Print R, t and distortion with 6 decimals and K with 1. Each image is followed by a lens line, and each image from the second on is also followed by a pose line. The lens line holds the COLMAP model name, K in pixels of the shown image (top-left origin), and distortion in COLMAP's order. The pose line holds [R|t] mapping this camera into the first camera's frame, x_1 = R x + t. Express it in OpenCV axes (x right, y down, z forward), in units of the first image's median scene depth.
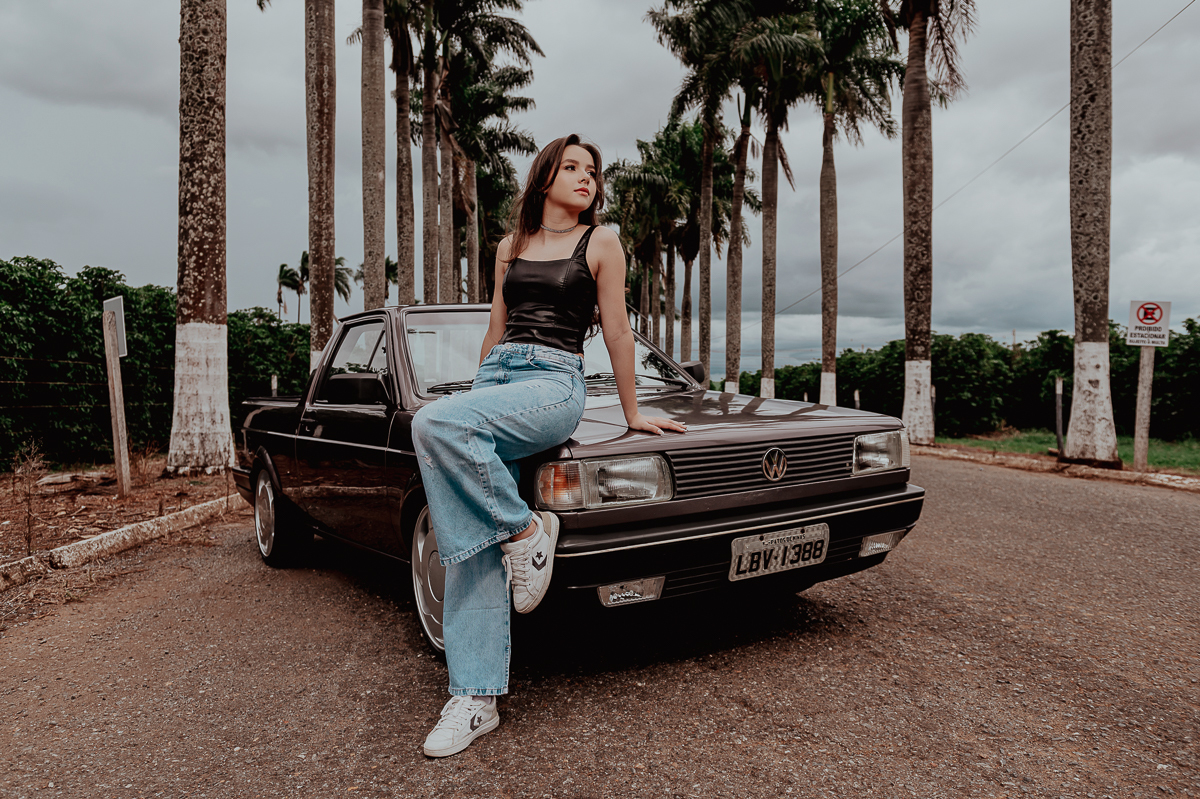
lens RADIAL K [[910.5, 0, 594.8], [0, 910.5, 379.4], [0, 0, 1]] dist [-0.004889, -0.005270]
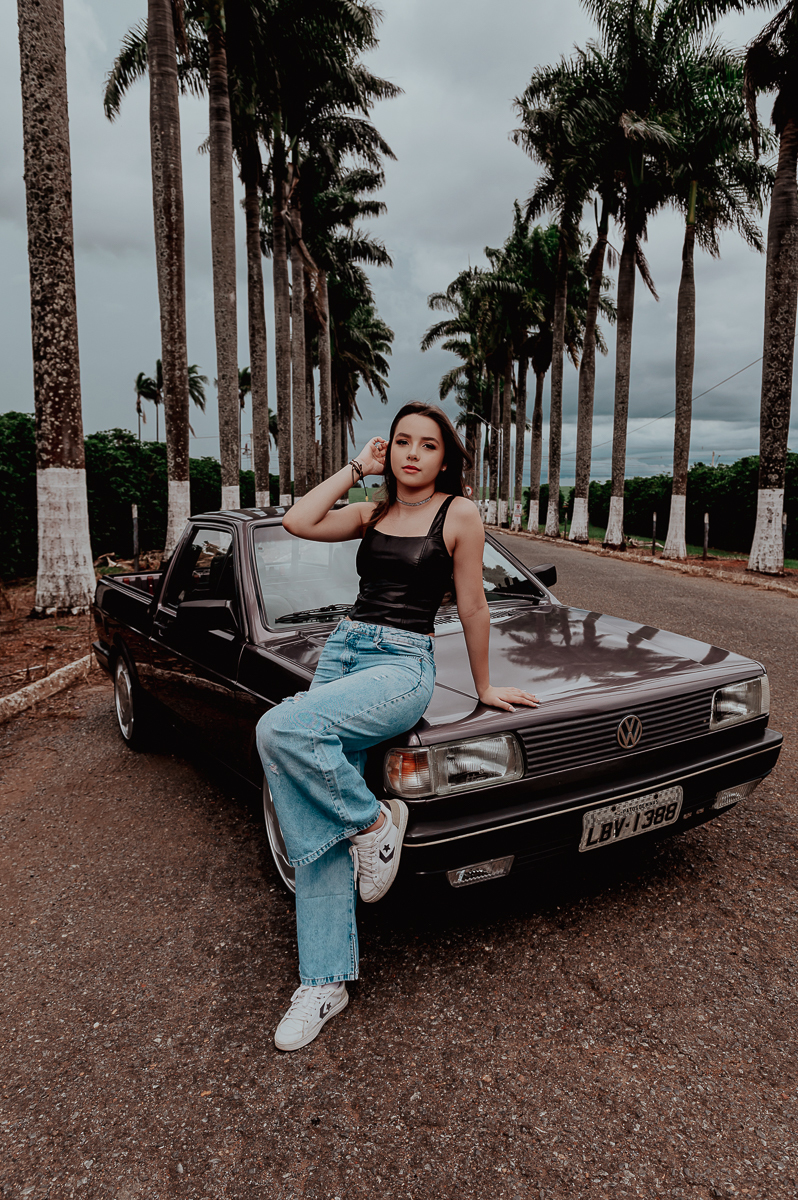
lens RADIAL K [[880.4, 0, 399.0], [0, 880.4, 600.0], [0, 0, 1]] dist [-0.006765, -0.007676]
pose [[0.998646, 0.007422, -0.051480, -0.000250], [-0.000443, 0.990943, 0.134283, -0.041340], [0.052011, -0.134079, 0.989605, 0.018454]]
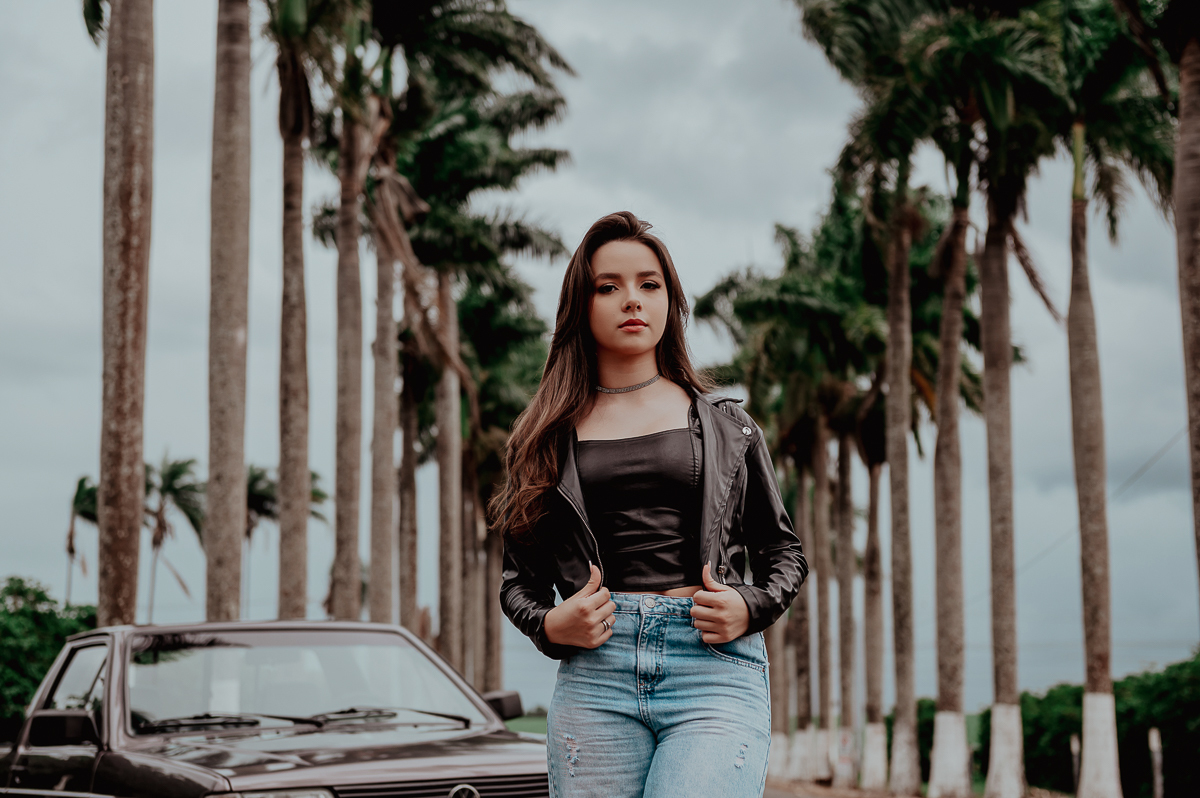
lens RADIAL K [[1995.0, 0, 600.0], [0, 1995.0, 399.0], [0, 0, 1]] dist [-0.000862, 0.088853]
pose [[0.996867, -0.017862, -0.077050, 0.122350], [0.005801, 0.988053, -0.154002, -0.001005], [0.078880, 0.153073, 0.985062, -0.270317]]
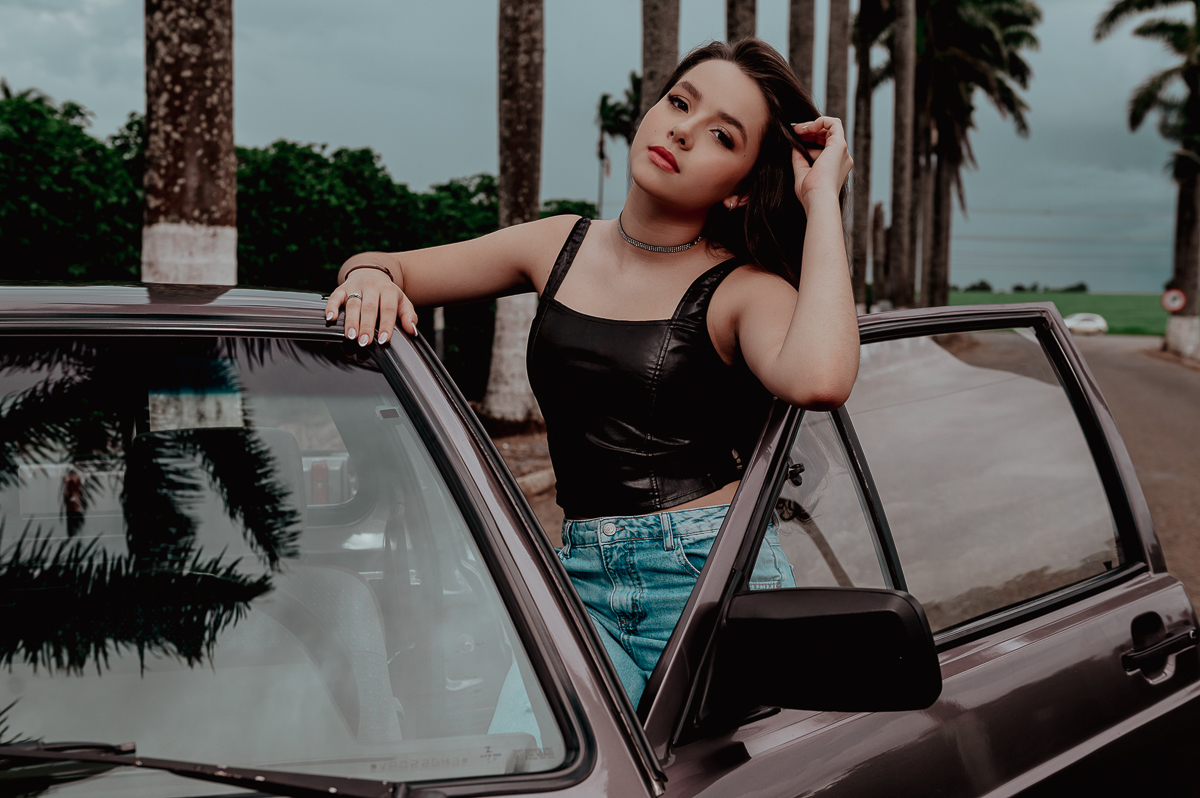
lens RADIAL K [[1473.7, 0, 600.0], [0, 1473.7, 399.0], [0, 0, 1]] dist [0.003947, 0.011995]
pose [[0.934618, 0.047059, -0.352527, 0.077036], [-0.018157, 0.996228, 0.084851, -0.033387], [0.355190, -0.072903, 0.931947, 0.257630]]
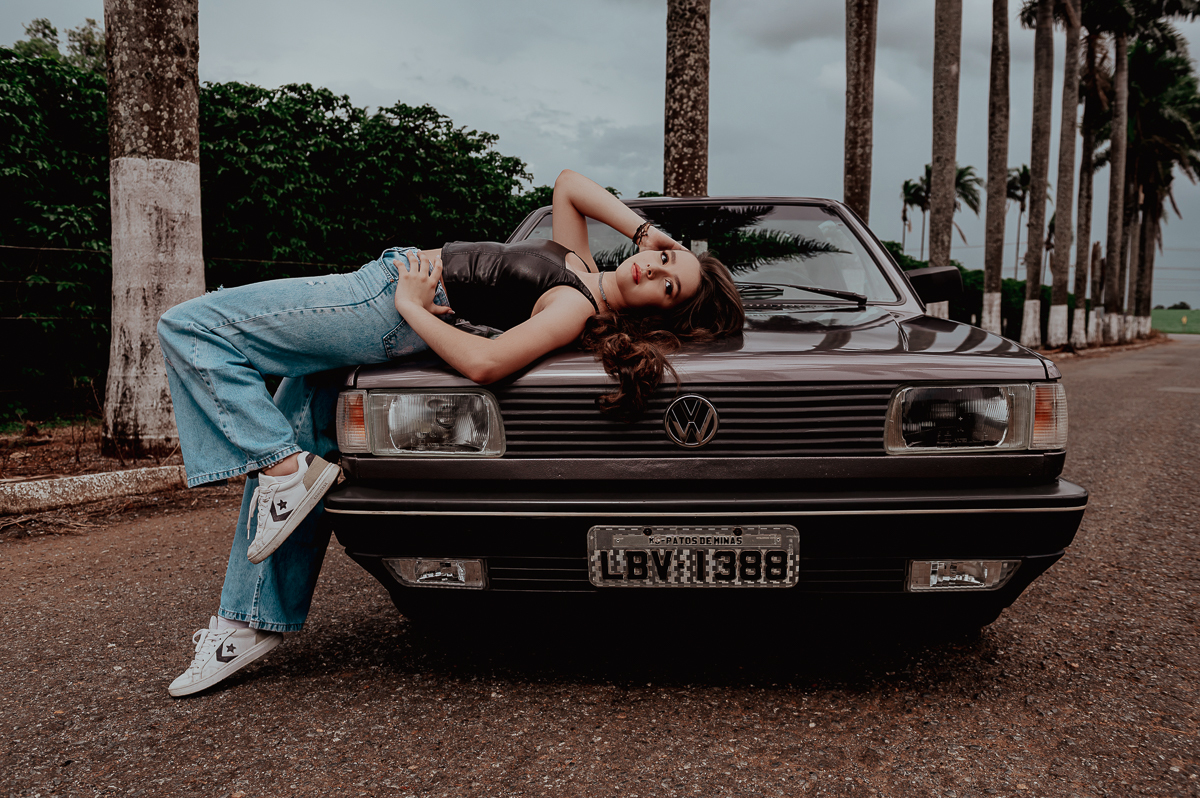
lens RADIAL K [[933.1, 0, 600.0], [0, 933.1, 399.0], [0, 0, 1]] dist [-0.035883, 0.001319]
pose [[0.780540, 0.074714, -0.620625, 0.131529], [-0.009703, 0.994160, 0.107479, 0.002311], [0.625031, -0.077870, 0.776706, 0.110860]]
